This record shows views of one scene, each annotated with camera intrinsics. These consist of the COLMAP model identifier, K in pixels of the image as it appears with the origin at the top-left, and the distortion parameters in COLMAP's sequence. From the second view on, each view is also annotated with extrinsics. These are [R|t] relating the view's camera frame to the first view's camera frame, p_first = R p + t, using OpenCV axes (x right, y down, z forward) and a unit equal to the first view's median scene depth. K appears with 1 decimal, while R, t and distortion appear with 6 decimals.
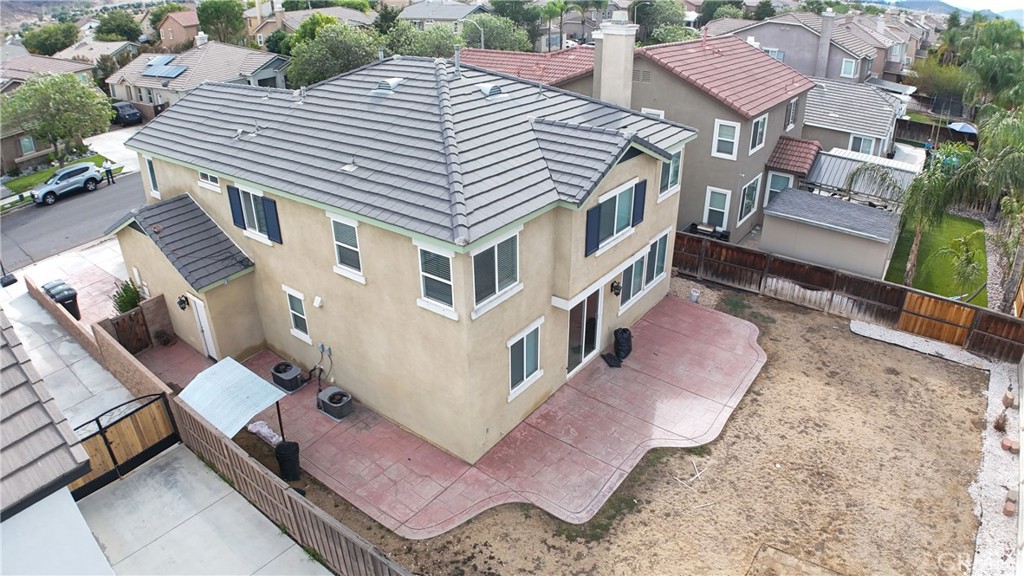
lens RADIAL K [[631.3, 0, 512.0], [0, 631.3, 288.0], [0, 0, 1]] dist [-0.196679, 0.028621]
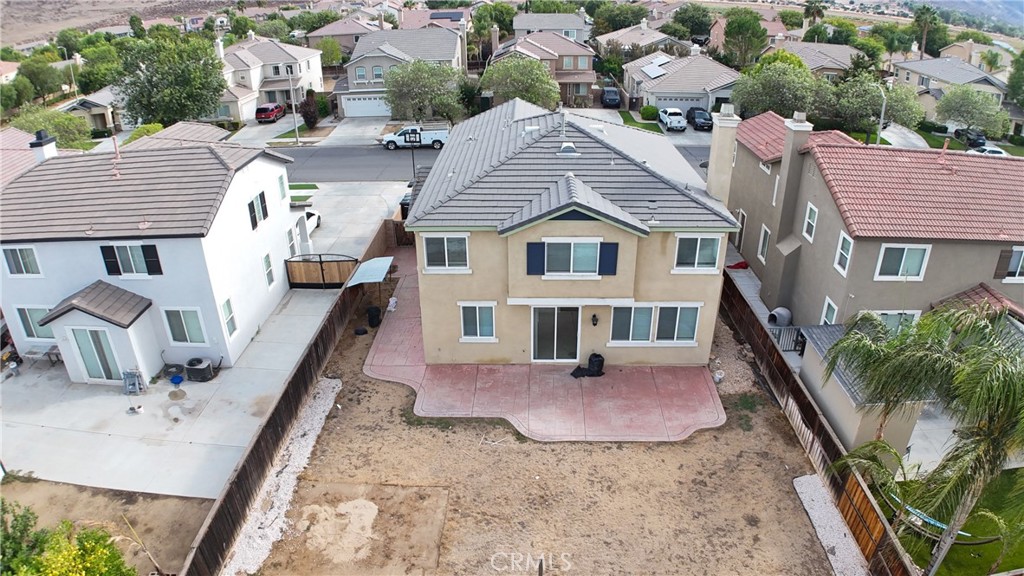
lens RADIAL K [[631.3, 0, 512.0], [0, 631.3, 288.0], [0, 0, 1]] dist [-0.196679, 0.028621]
pose [[0.578283, 0.365465, -0.729399, 1.104177], [-0.365241, 0.915425, 0.169102, -0.240526], [0.729512, 0.168618, 0.662858, 0.031205]]
